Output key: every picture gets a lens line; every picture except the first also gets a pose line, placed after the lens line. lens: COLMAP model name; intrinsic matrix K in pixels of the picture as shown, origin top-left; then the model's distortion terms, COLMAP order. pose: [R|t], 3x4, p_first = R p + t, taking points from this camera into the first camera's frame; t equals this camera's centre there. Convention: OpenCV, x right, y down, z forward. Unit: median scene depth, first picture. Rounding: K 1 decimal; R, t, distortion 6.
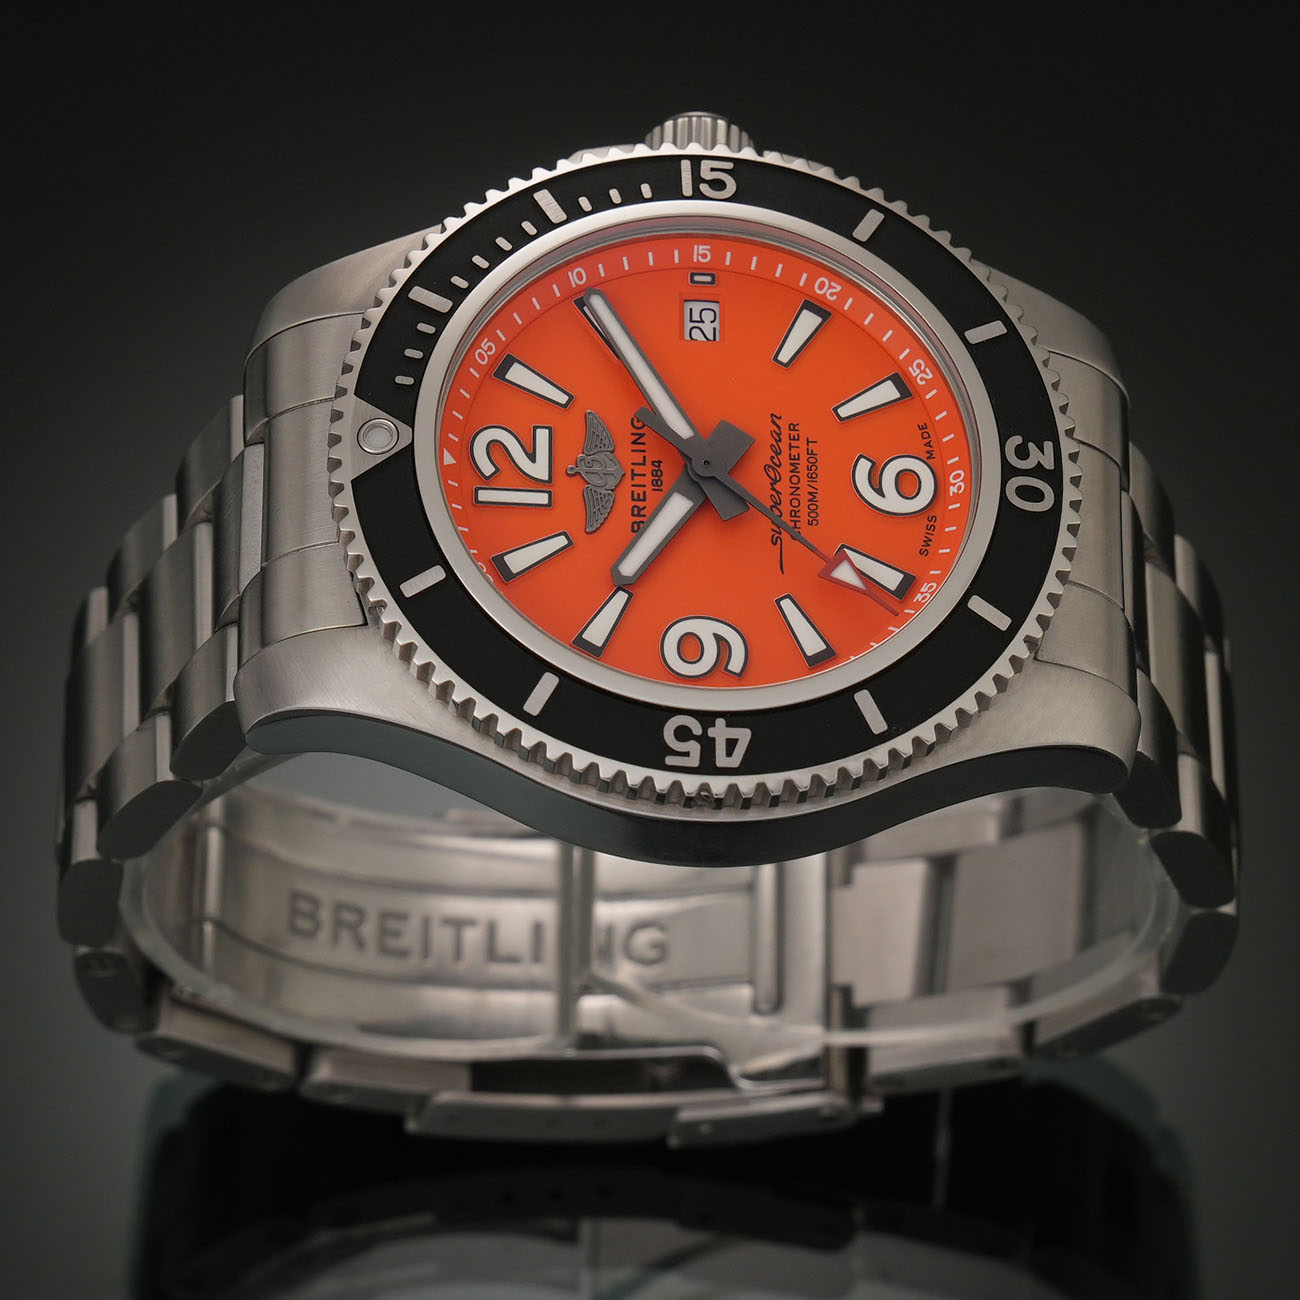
lens RADIAL K [[9053.5, 0, 650.0], [0, 9053.5, 650.0], [0, 0, 1]] dist [-0.232893, -64.060136]
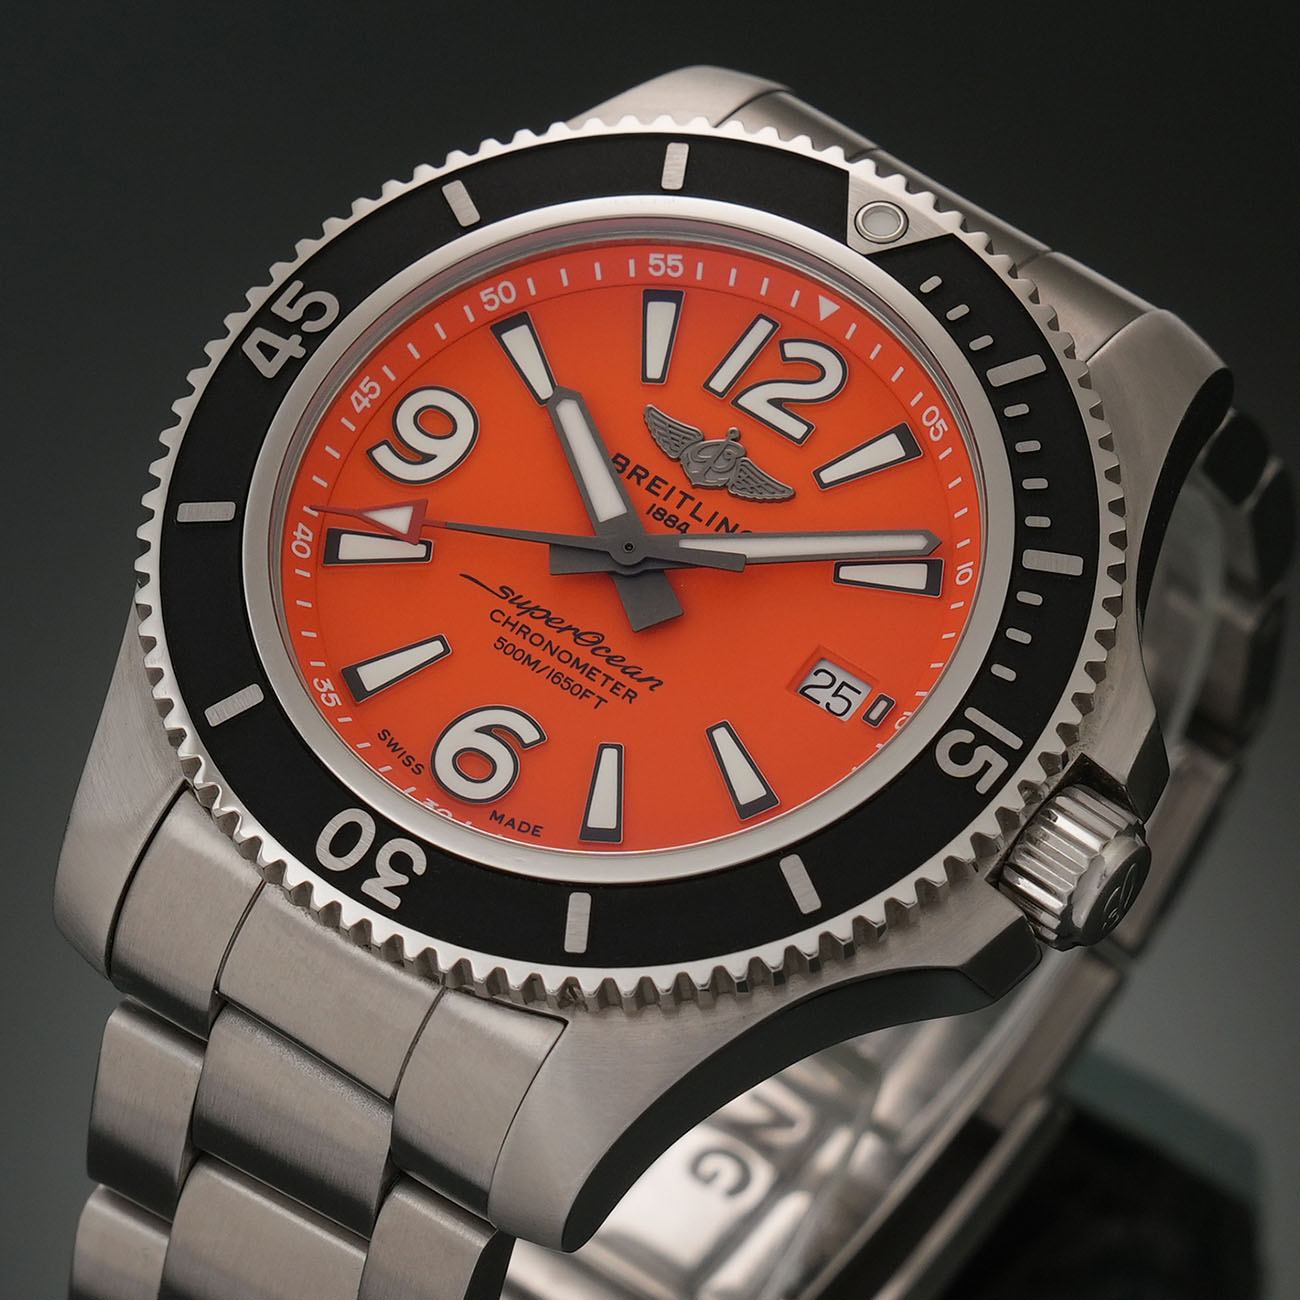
lens RADIAL K [[9053.5, 0, 650.0], [0, 9053.5, 650.0], [0, 0, 1]] dist [-0.232893, -64.060136]
pose [[-0.589193, 0.699263, -0.404824, 0.318409], [-0.694172, -0.181677, 0.696504, -0.551856], [0.413493, 0.691393, 0.592452, 0.554742]]
